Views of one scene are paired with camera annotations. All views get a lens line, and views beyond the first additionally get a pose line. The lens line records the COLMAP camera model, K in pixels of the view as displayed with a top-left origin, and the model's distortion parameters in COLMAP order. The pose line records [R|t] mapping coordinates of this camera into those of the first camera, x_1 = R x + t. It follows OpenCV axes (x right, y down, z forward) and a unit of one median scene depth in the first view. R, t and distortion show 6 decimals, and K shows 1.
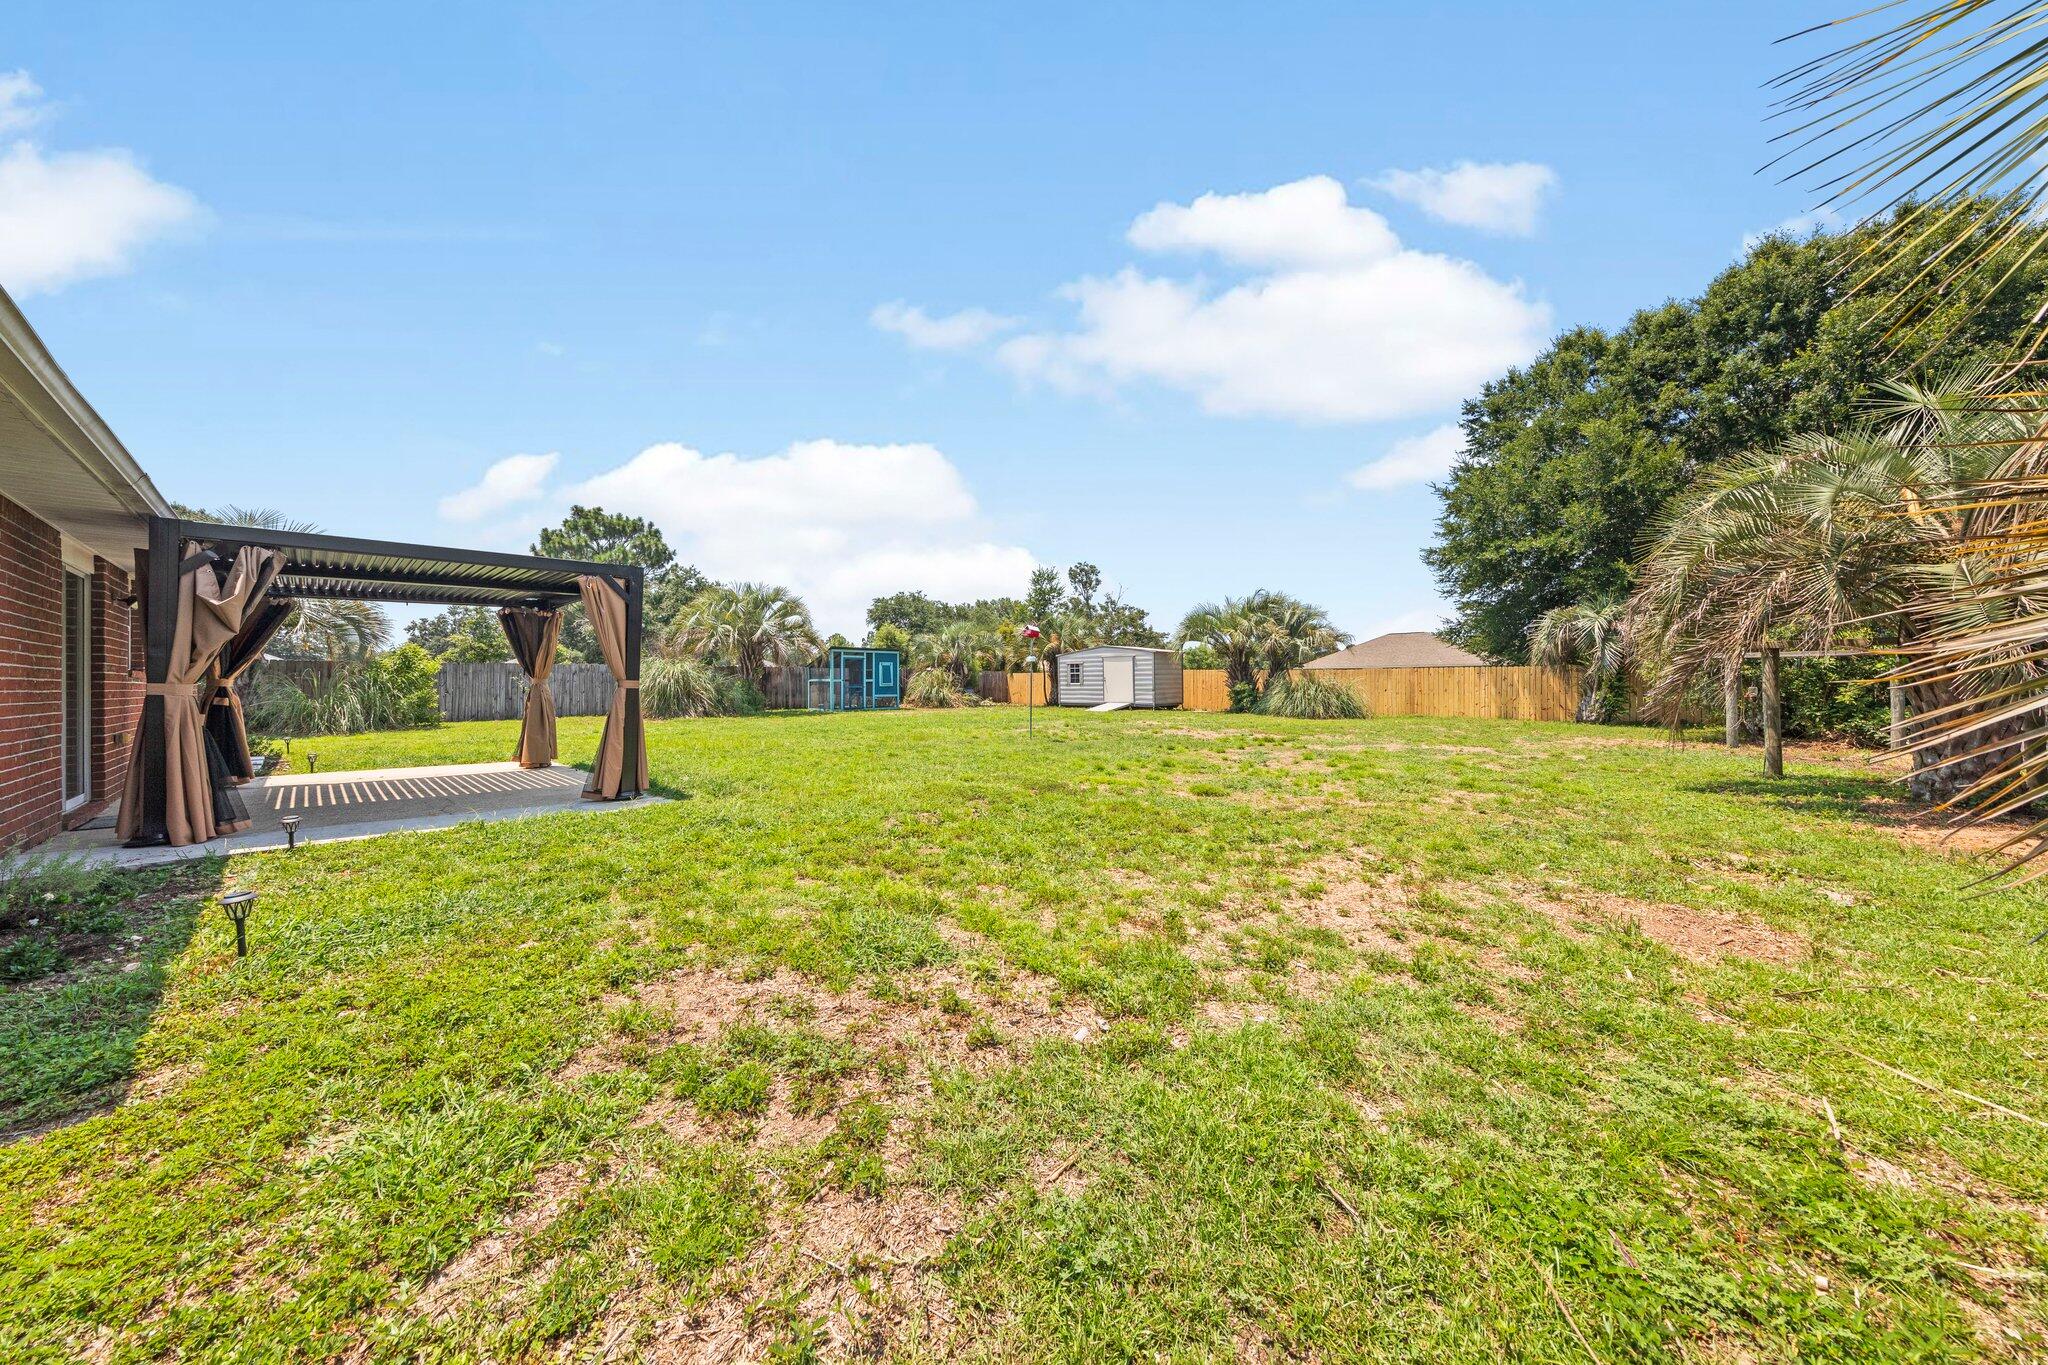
lens RADIAL K [[631.3, 0, 1024.0], [0, 631.3, 682.5], [0, 0, 1]] dist [-0.000563, -0.000049]
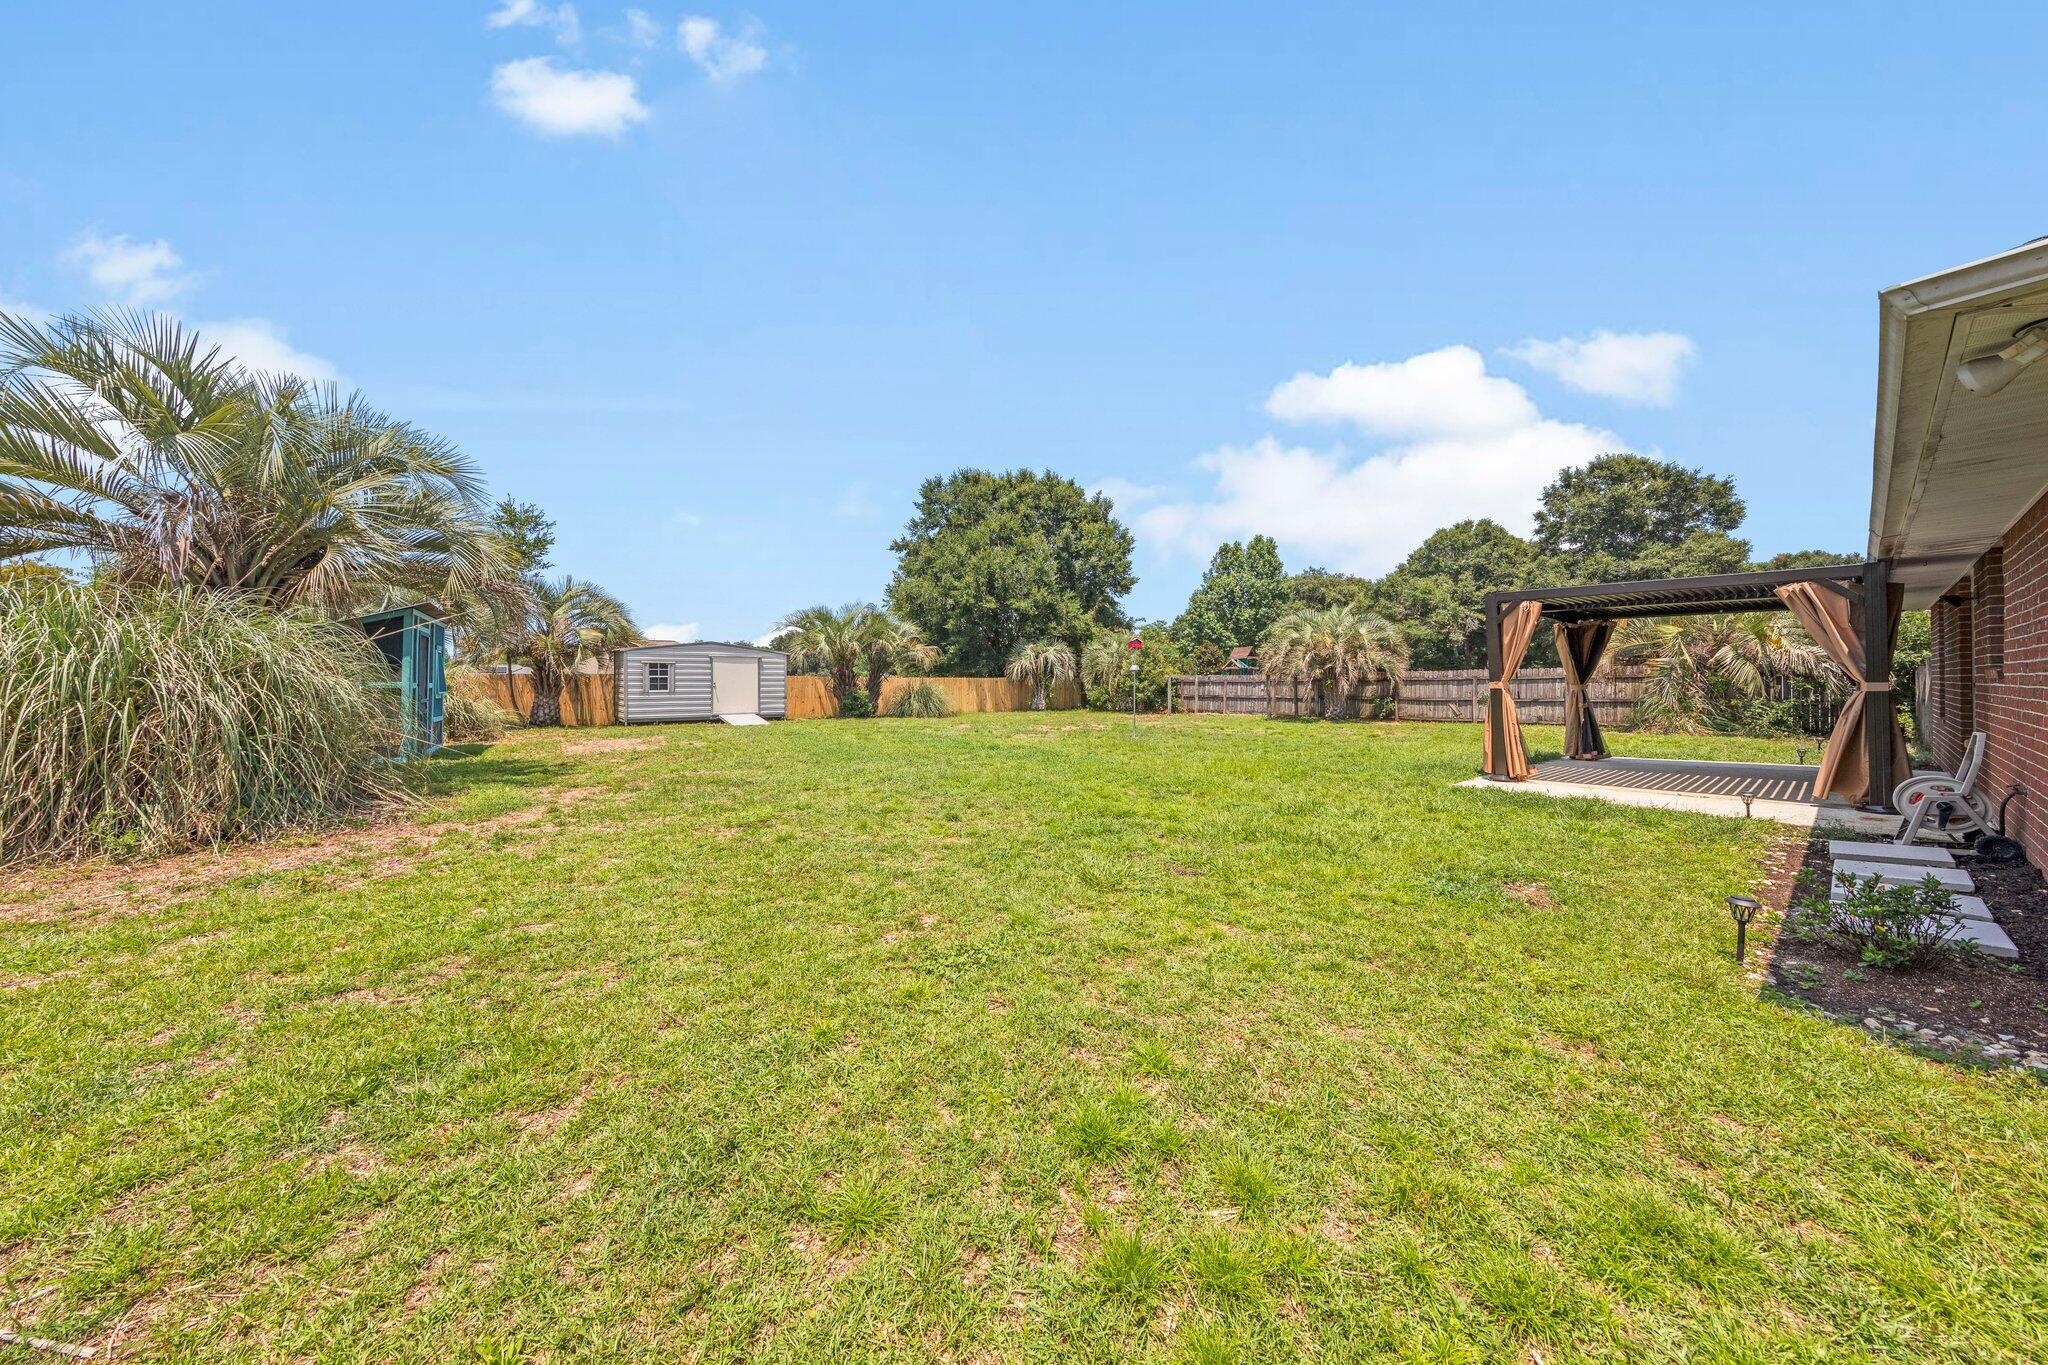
lens RADIAL K [[638.3, 0, 1017.3], [0, 638.3, 684.5], [0, 0, 1]] dist [0.000291, -0.000049]
pose [[0.188329, 0.003279, 0.982101, -0.725427], [0.004871, 0.999979, -0.004272, -0.000465], [-0.982094, 0.005588, 0.188309, 0.608656]]
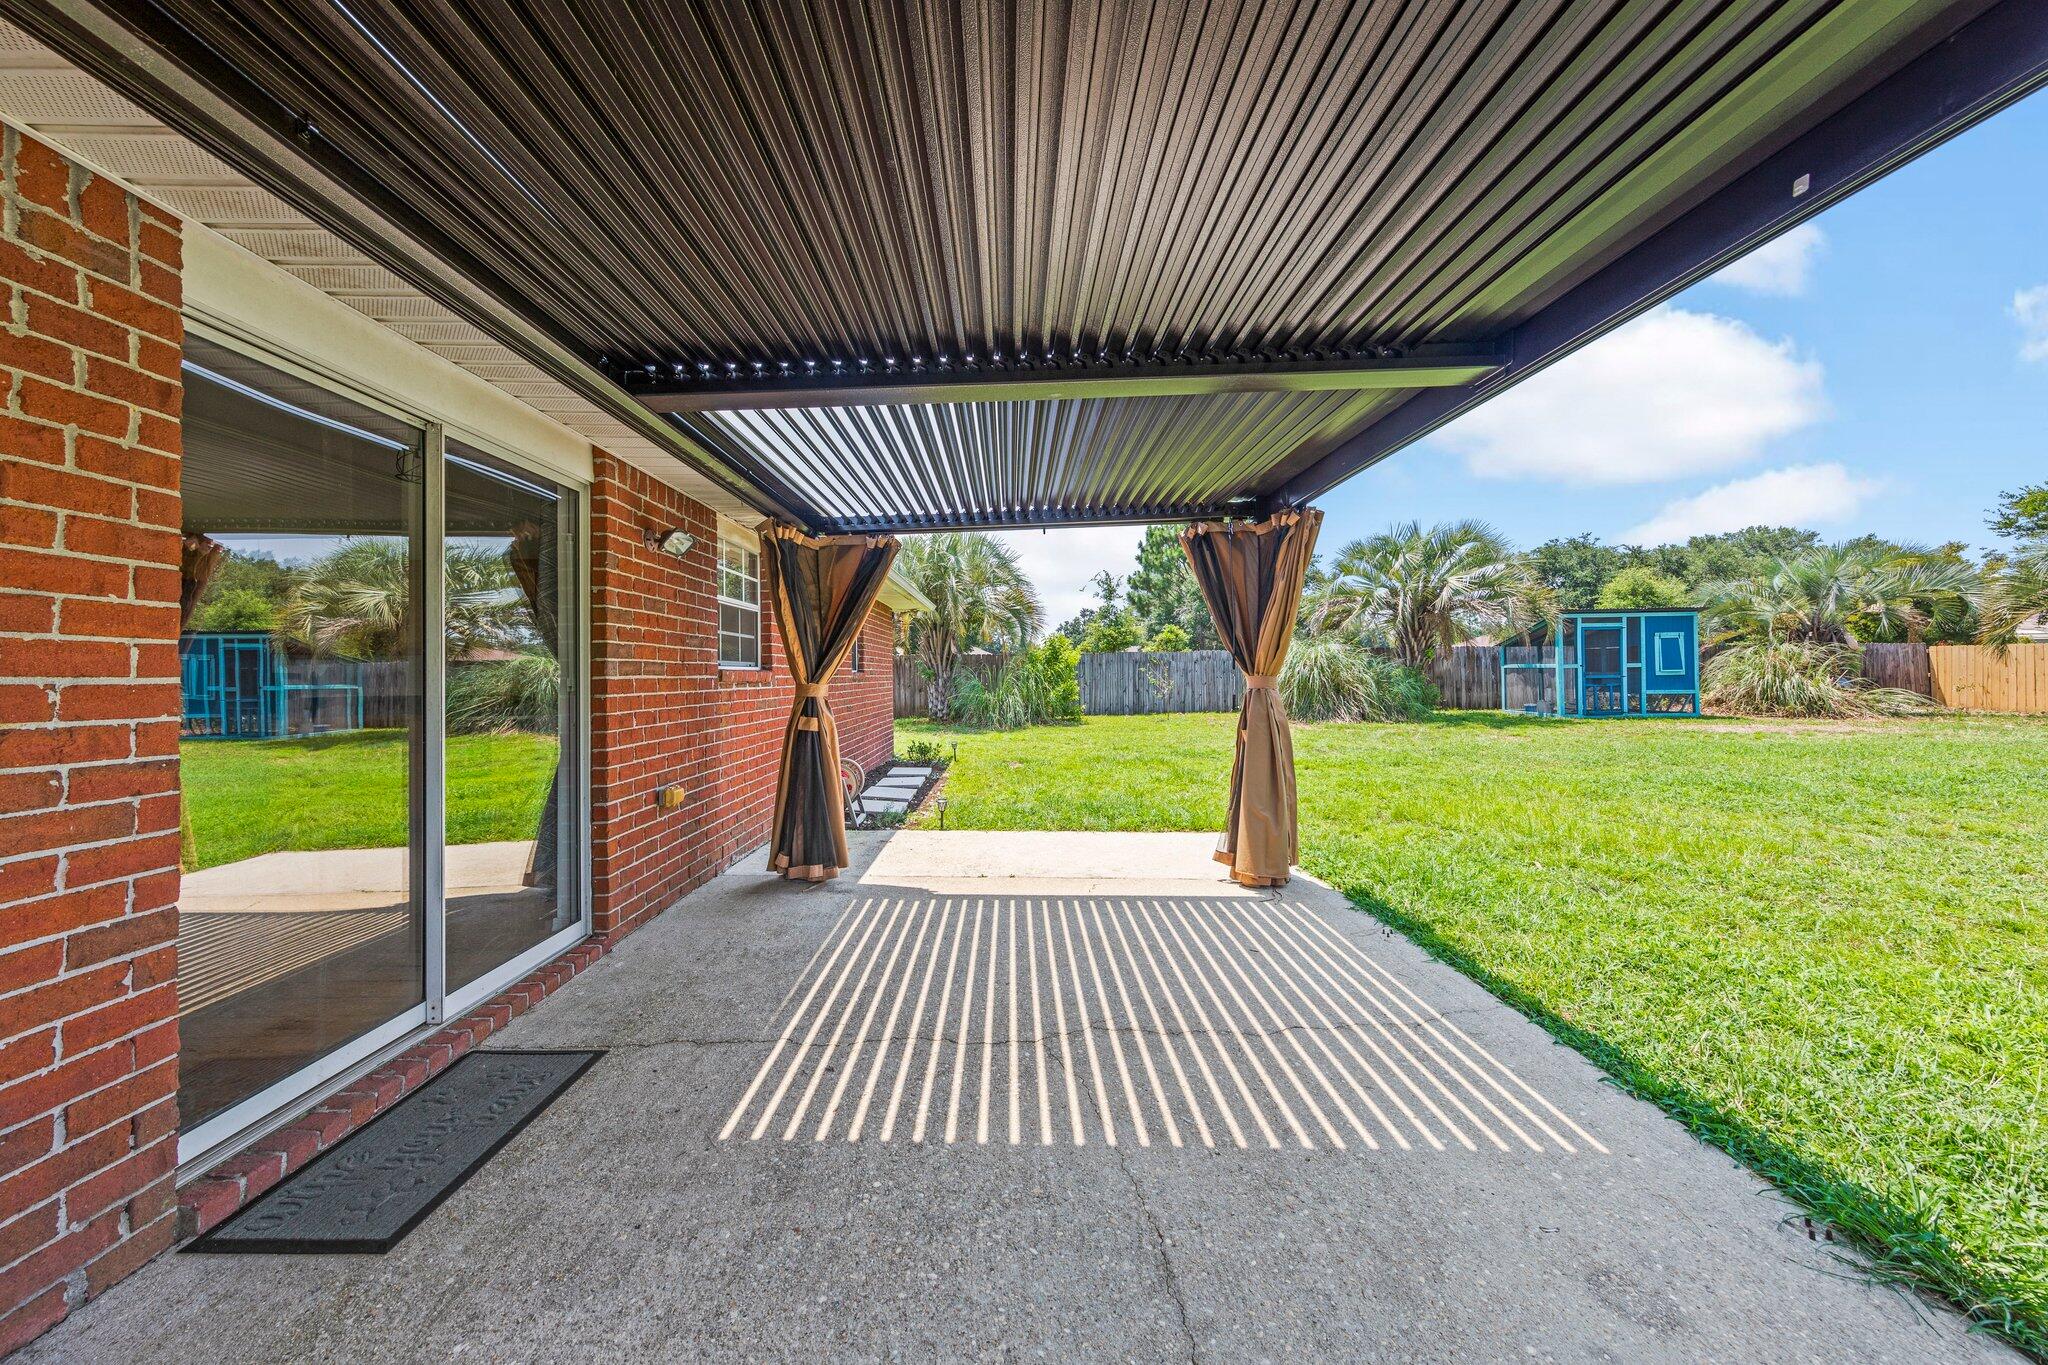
lens RADIAL K [[691.6, 0, 1024.0], [0, 691.6, 682.5], [0, 0, 1]] dist [-0.000034, -0.000019]
pose [[0.680014, 0.004585, -0.733185, -0.191017], [0.010493, 0.999817, 0.015985, -0.003965], [0.733124, -0.018563, 0.679841, 0.199845]]
